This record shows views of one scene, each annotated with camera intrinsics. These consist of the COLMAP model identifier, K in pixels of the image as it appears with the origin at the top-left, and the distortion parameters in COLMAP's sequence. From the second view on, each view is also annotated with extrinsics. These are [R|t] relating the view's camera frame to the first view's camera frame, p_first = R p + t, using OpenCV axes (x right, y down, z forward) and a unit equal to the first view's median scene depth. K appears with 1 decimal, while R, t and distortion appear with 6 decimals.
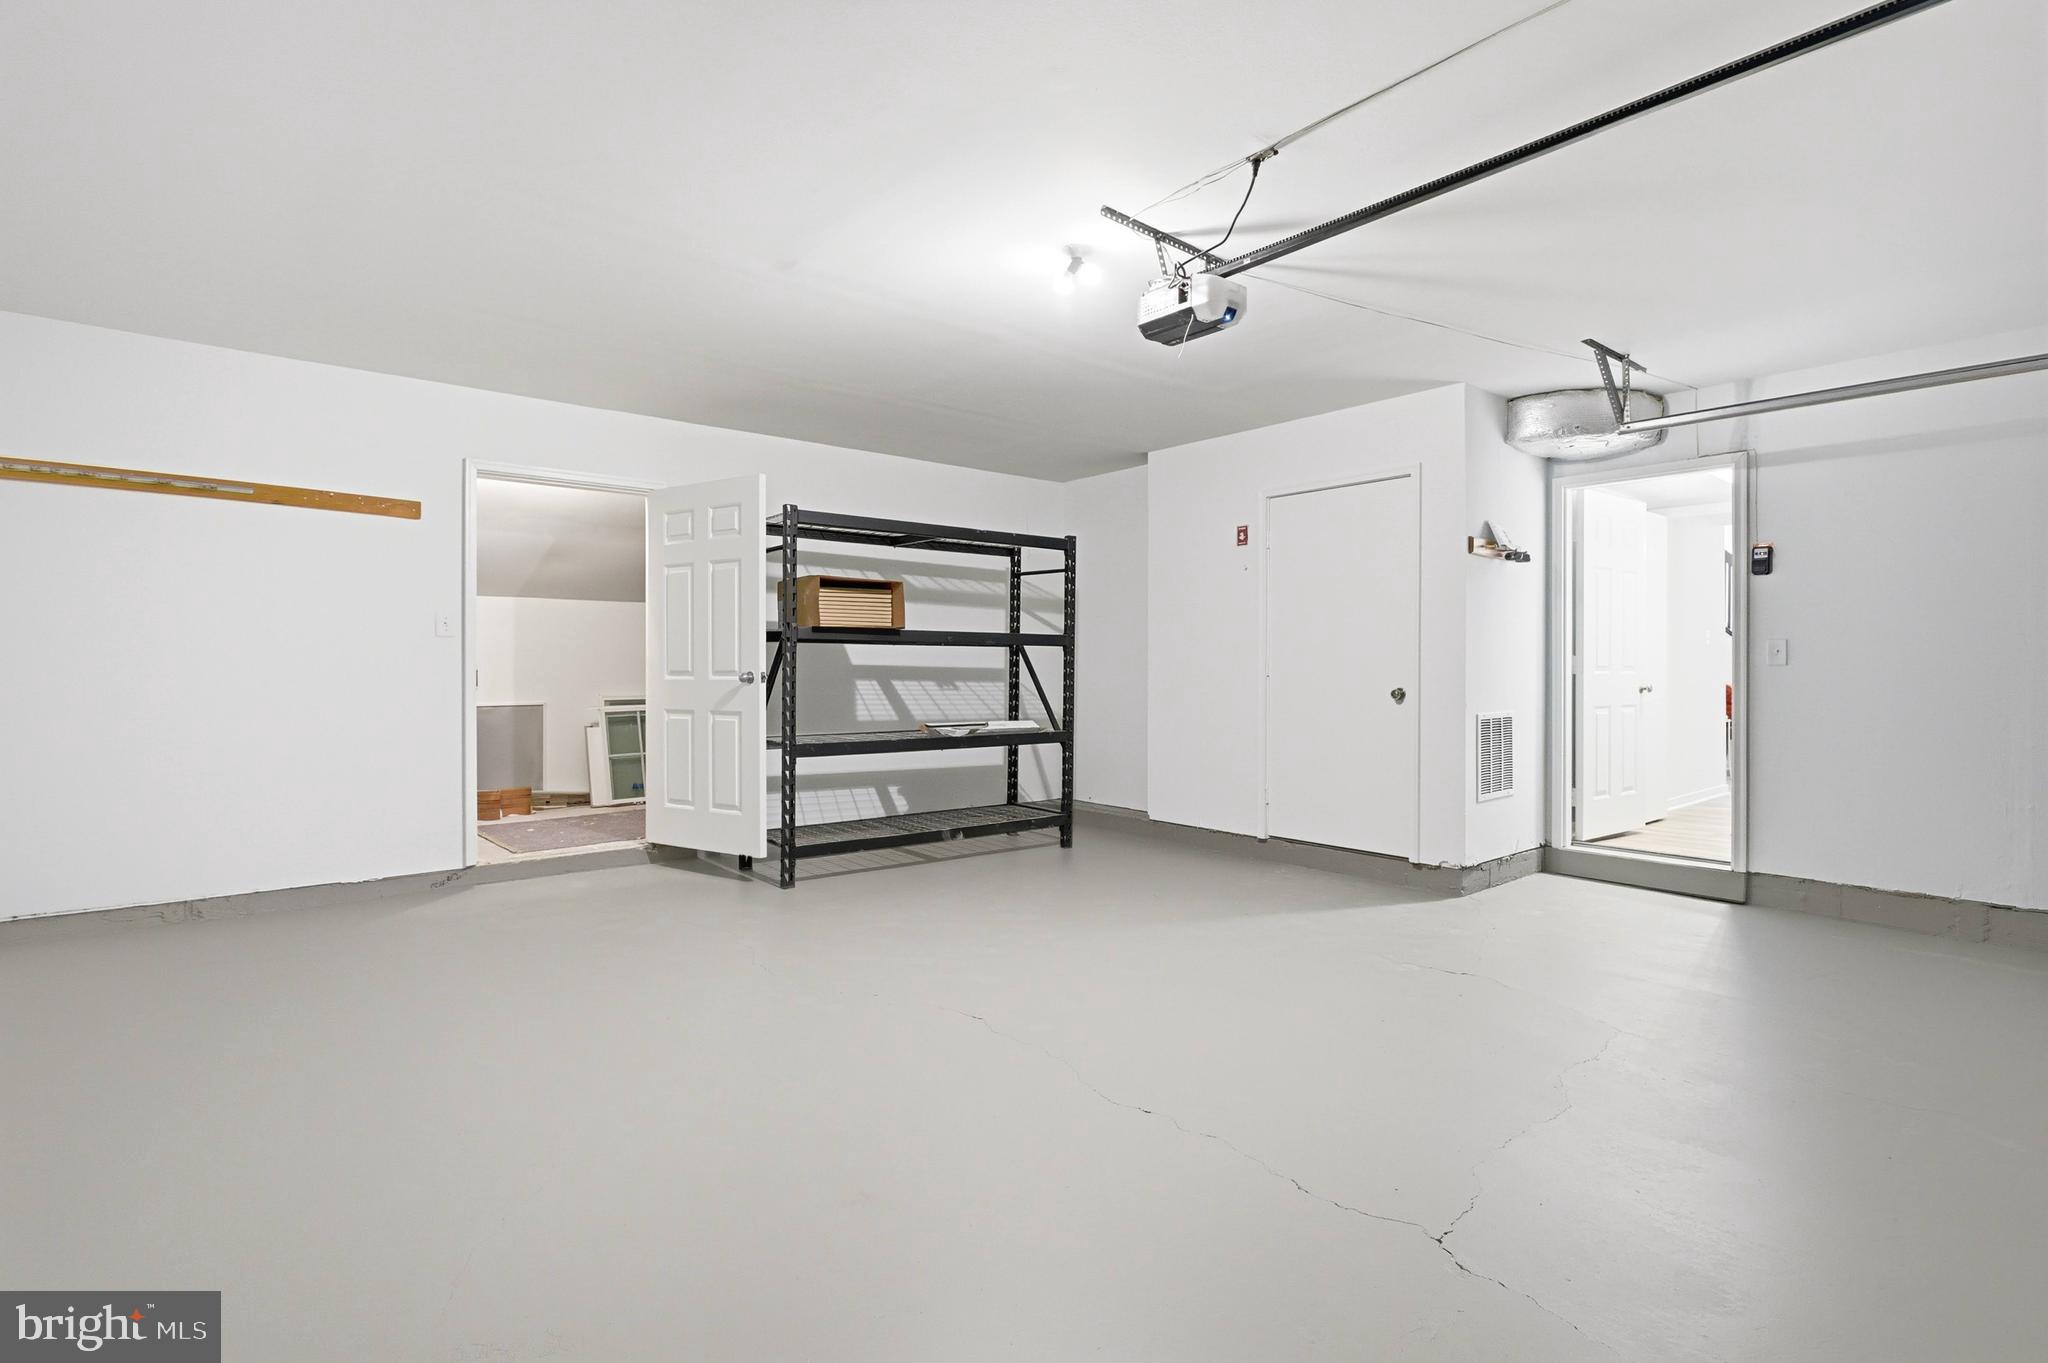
lens RADIAL K [[983.9, 0, 1028.0], [0, 983.9, 669.4], [0, 0, 1]] dist [-0.001556, -0.000101]
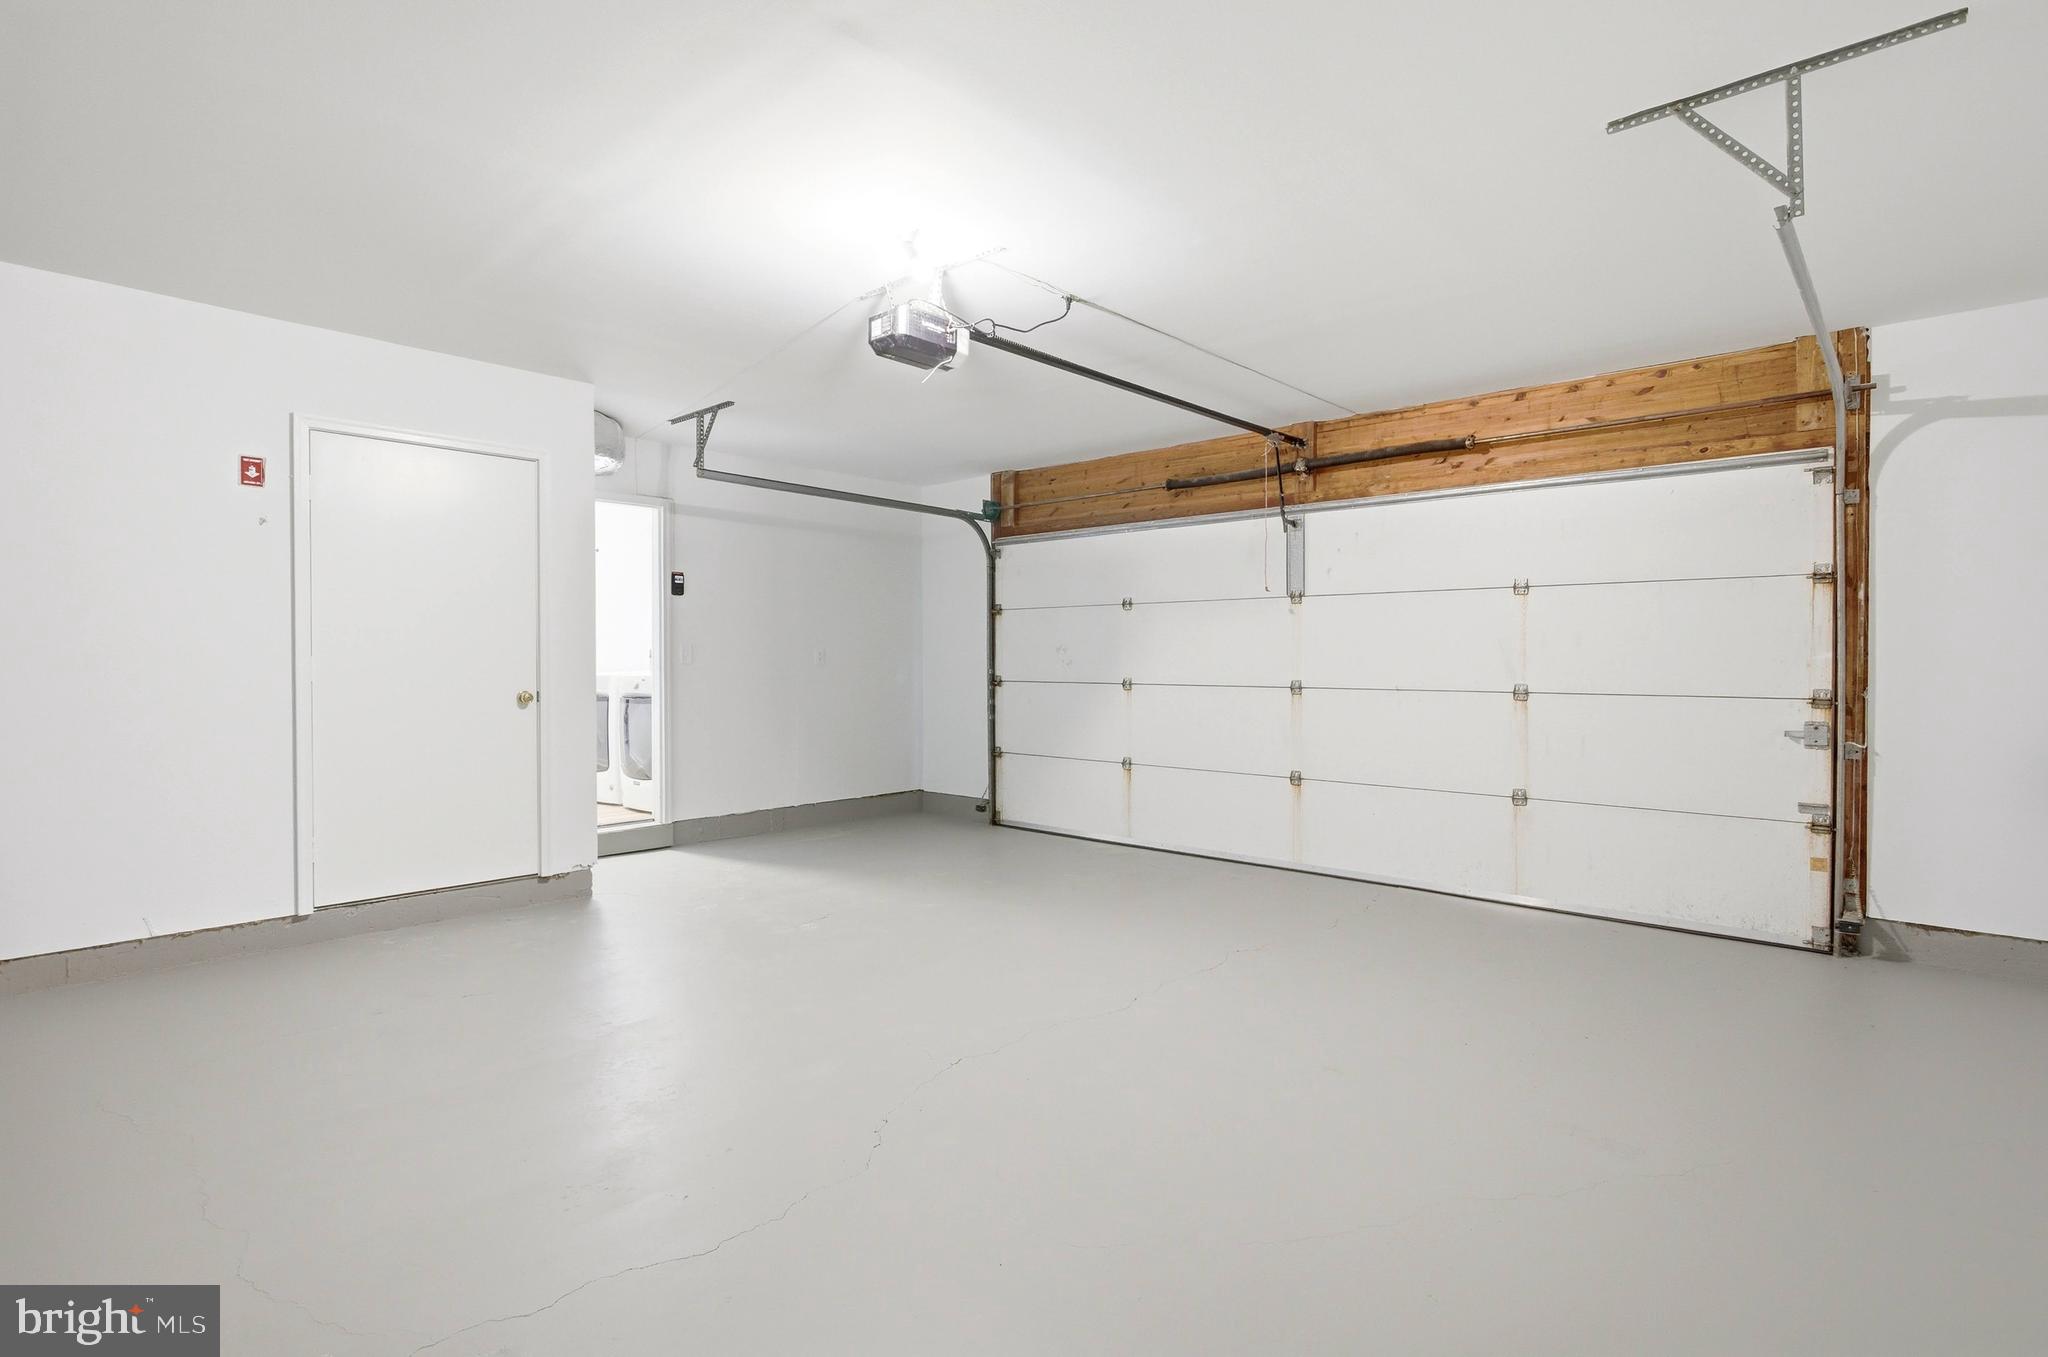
lens RADIAL K [[1005.8, 0, 1015.9], [0, 1005.8, 651.6], [0, 0, 1]] dist [-0.024143, 0.000060]
pose [[-0.129881, 0.006785, 0.991506, -0.647784], [-0.000177, 0.999976, -0.006866, -0.011600], [-0.991530, -0.001068, -0.129876, 0.721489]]
